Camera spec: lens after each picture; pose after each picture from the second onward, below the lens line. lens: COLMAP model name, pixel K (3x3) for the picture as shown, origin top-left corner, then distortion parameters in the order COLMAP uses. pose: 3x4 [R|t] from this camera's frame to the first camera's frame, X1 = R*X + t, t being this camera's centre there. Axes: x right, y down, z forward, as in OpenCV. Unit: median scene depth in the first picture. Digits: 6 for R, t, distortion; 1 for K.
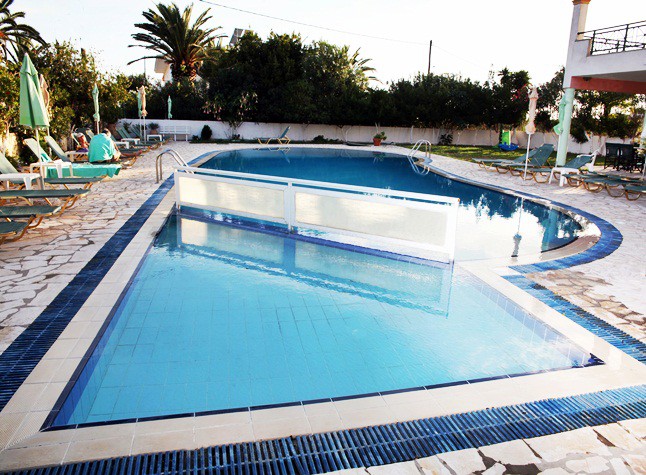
lens RADIAL K [[490.9, 0, 344.1], [0, 490.9, 236.5], [0, 0, 1]] dist [-0.121307, 0.135827]
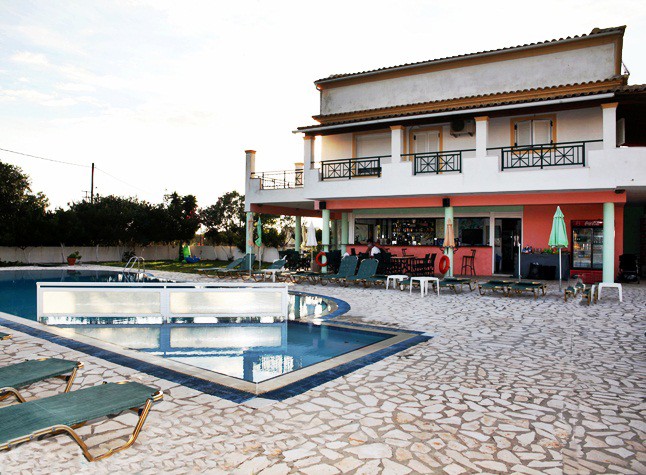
lens RADIAL K [[490.9, 0, 344.1], [0, 490.9, 236.5], [0, 0, 1]] dist [-0.121307, 0.135827]
pose [[0.742707, -0.019993, 0.669318, -0.158275], [0.174454, 0.970813, -0.164585, 0.016883], [-0.646492, 0.239004, 0.724517, -0.089528]]
